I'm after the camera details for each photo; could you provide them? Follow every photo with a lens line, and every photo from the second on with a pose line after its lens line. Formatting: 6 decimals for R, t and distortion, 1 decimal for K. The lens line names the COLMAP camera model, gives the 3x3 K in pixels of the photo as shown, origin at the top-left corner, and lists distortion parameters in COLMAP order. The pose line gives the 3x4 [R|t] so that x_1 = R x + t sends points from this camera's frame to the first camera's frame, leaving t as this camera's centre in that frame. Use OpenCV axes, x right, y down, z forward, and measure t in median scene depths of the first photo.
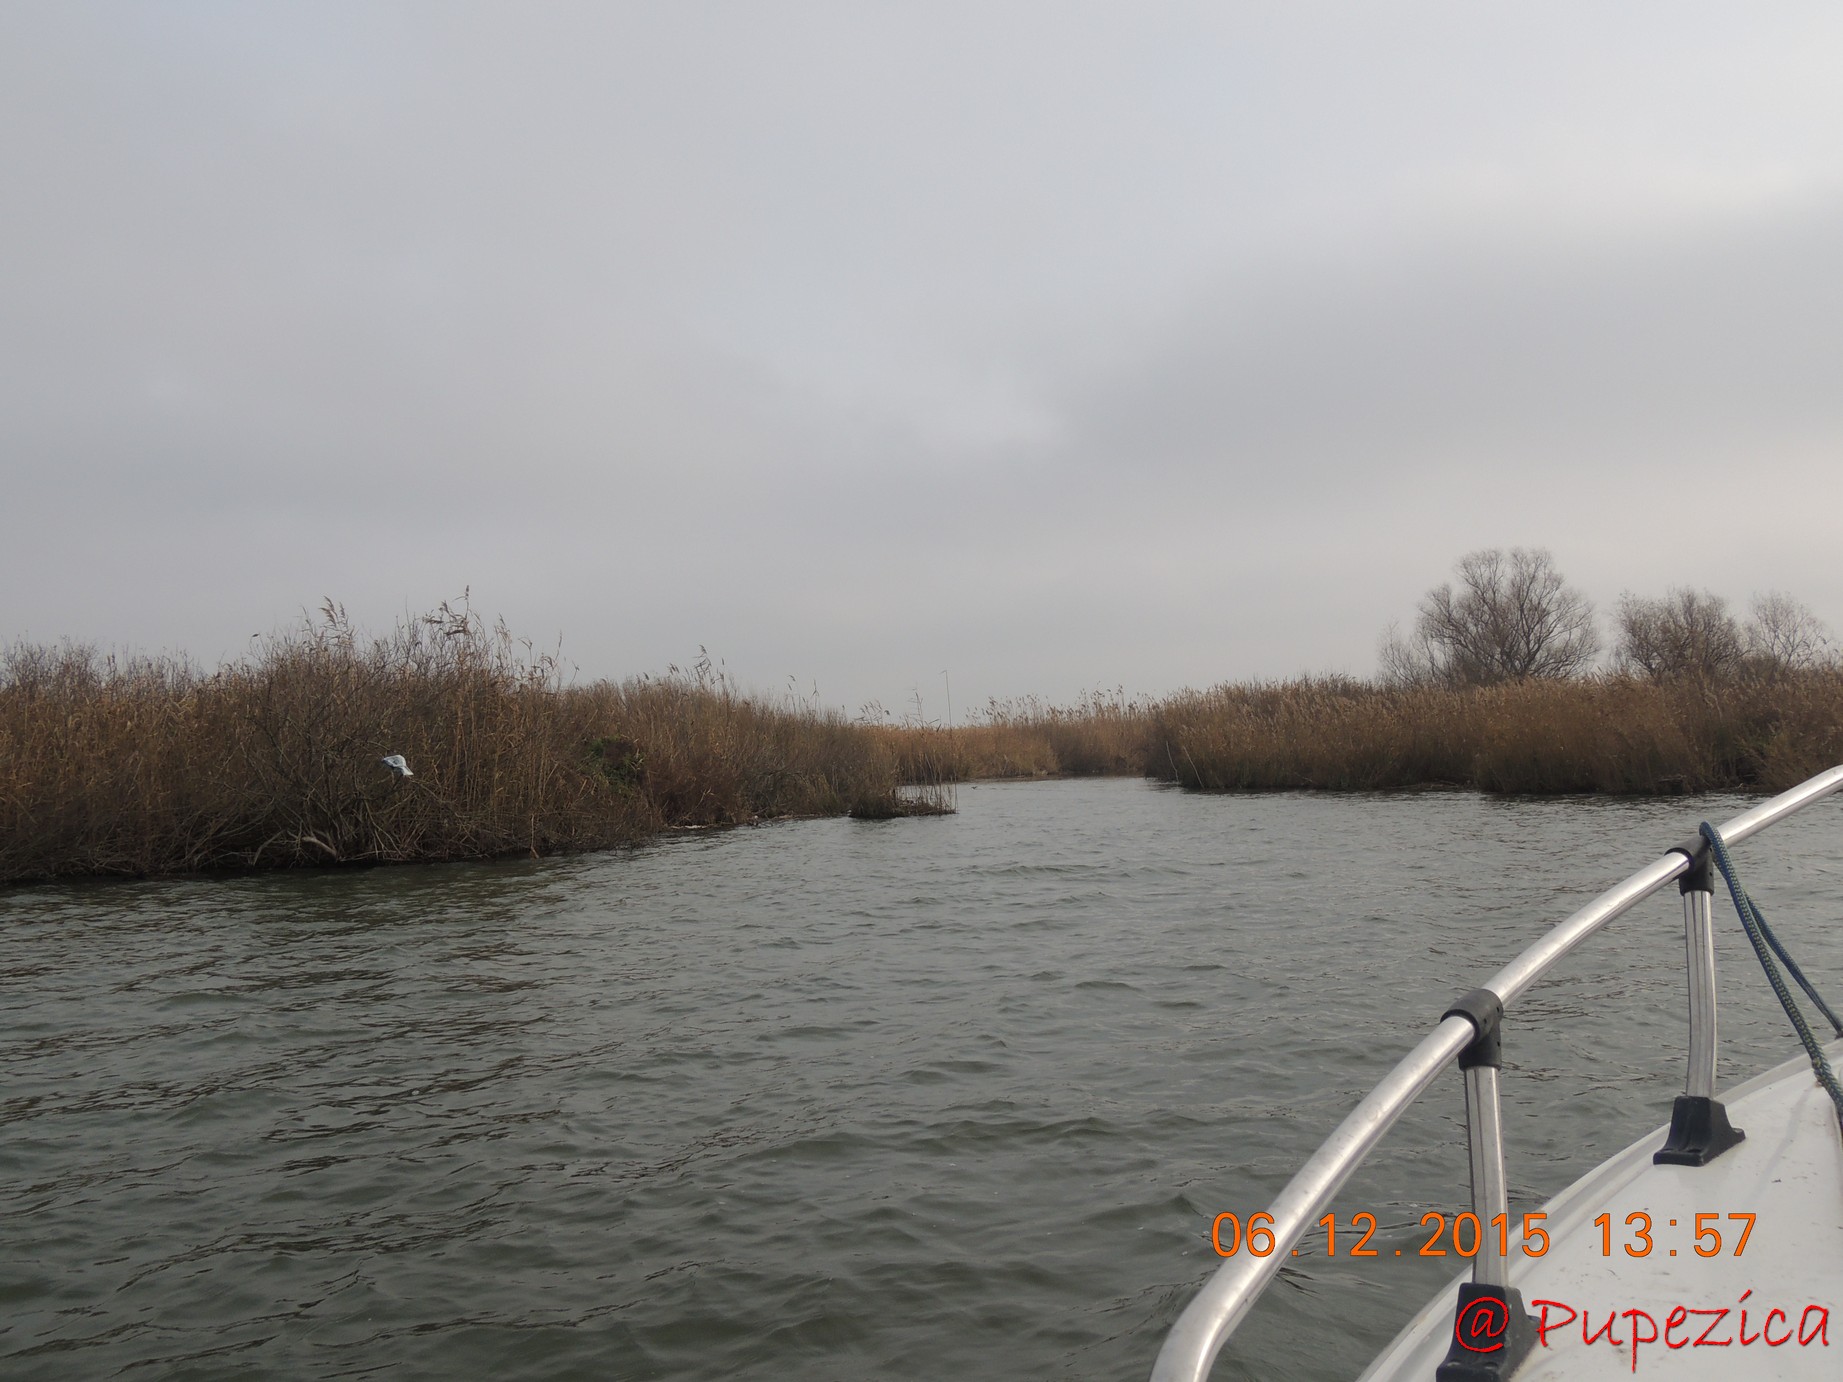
lens RADIAL K [[1614.1, 0, 921.5], [0, 1614.1, 691.0], [0, 0, 1]] dist [0.076296, 0.002463]
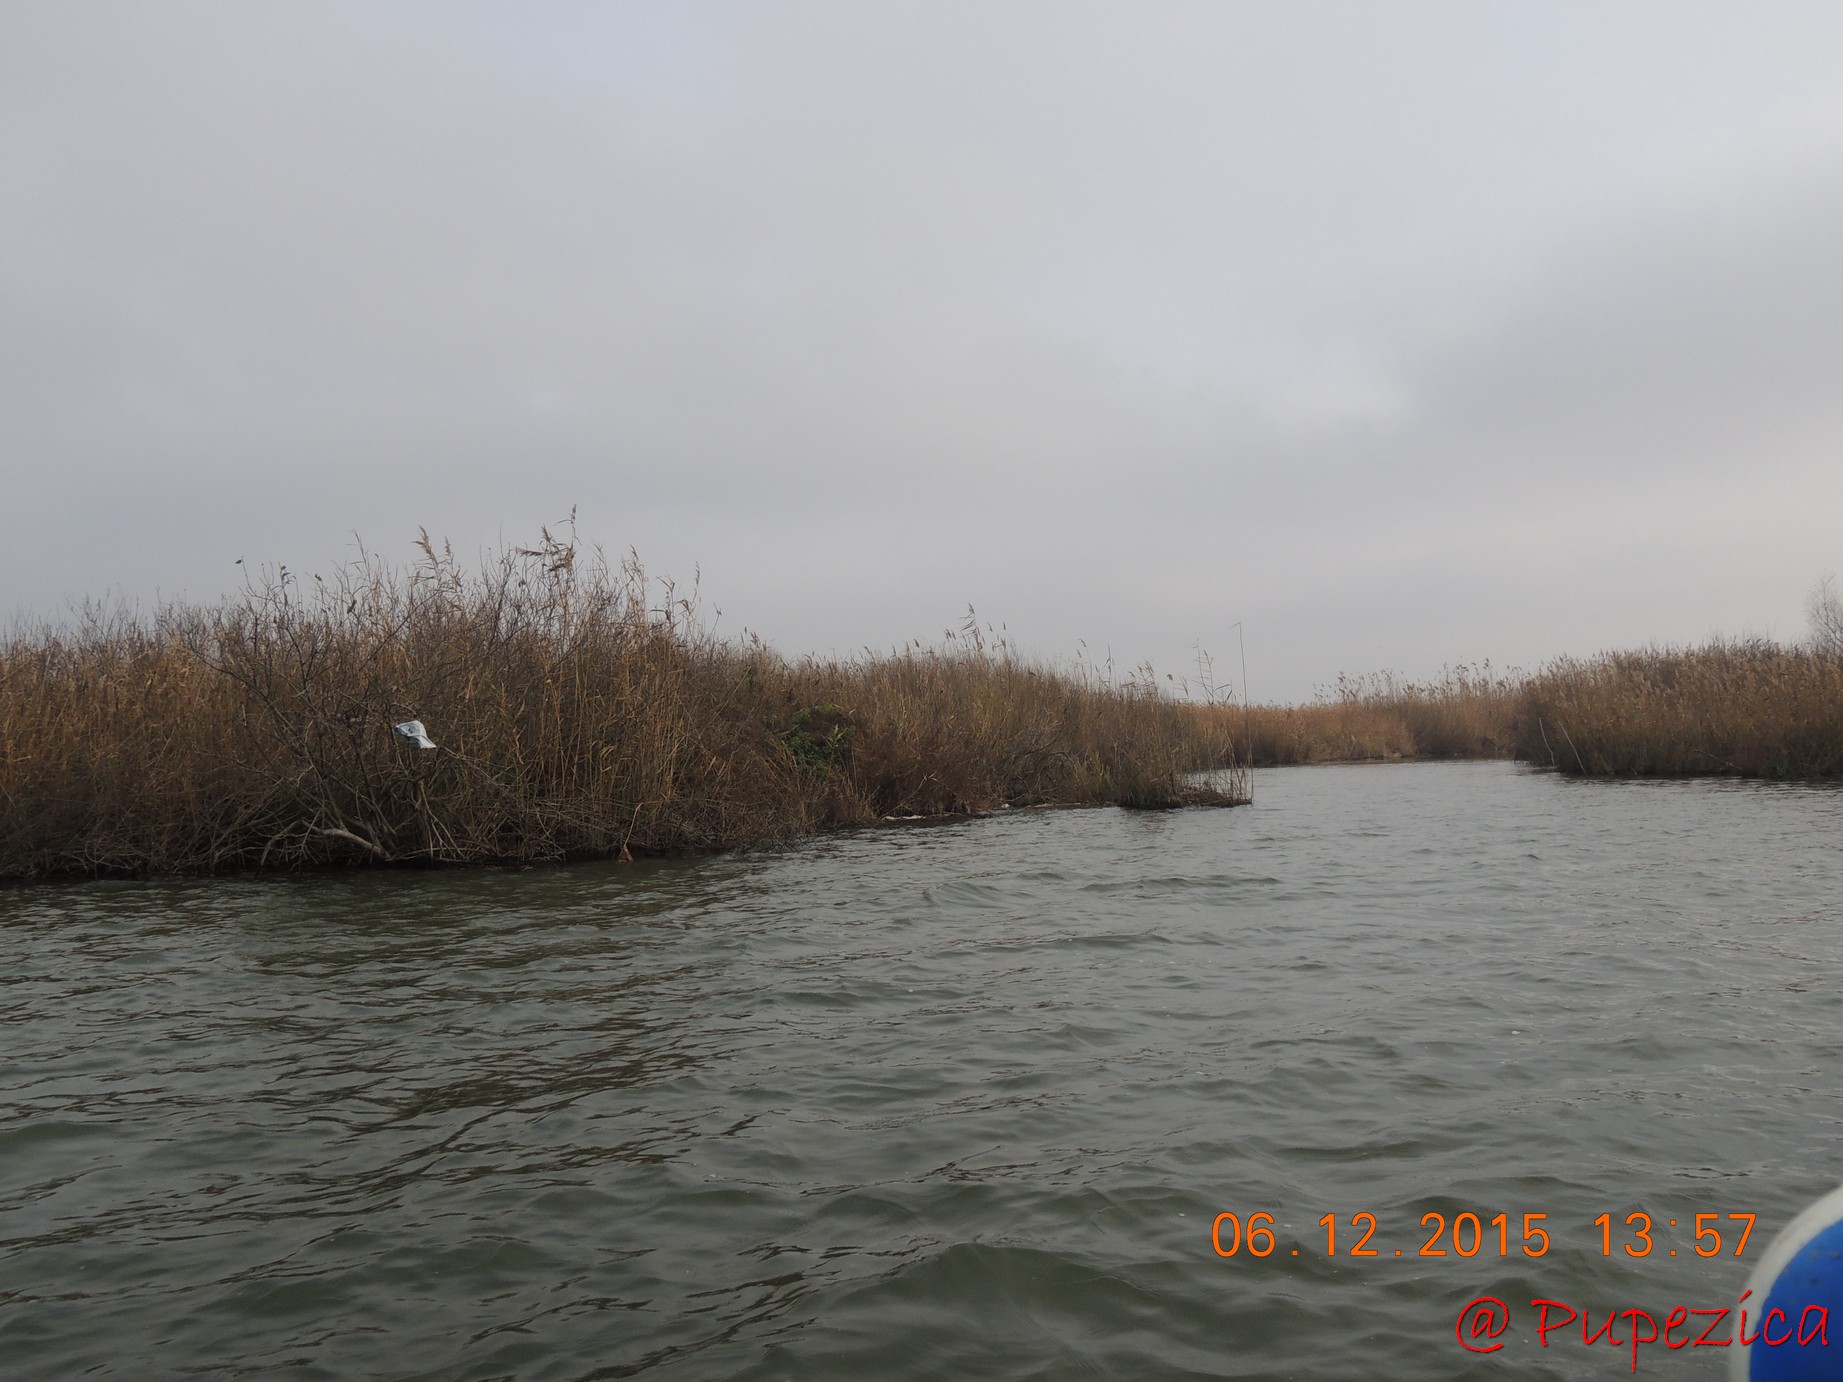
lens RADIAL K [[1635.3, 0, 921.5], [0, 1635.3, 691.0], [0, 0, 1]] dist [0.009259, 0.010819]
pose [[0.977383, -0.003704, -0.211446, 0.025855], [0.006137, 0.999922, 0.010851, 0.008706], [0.211390, -0.011903, 0.977329, 0.147792]]
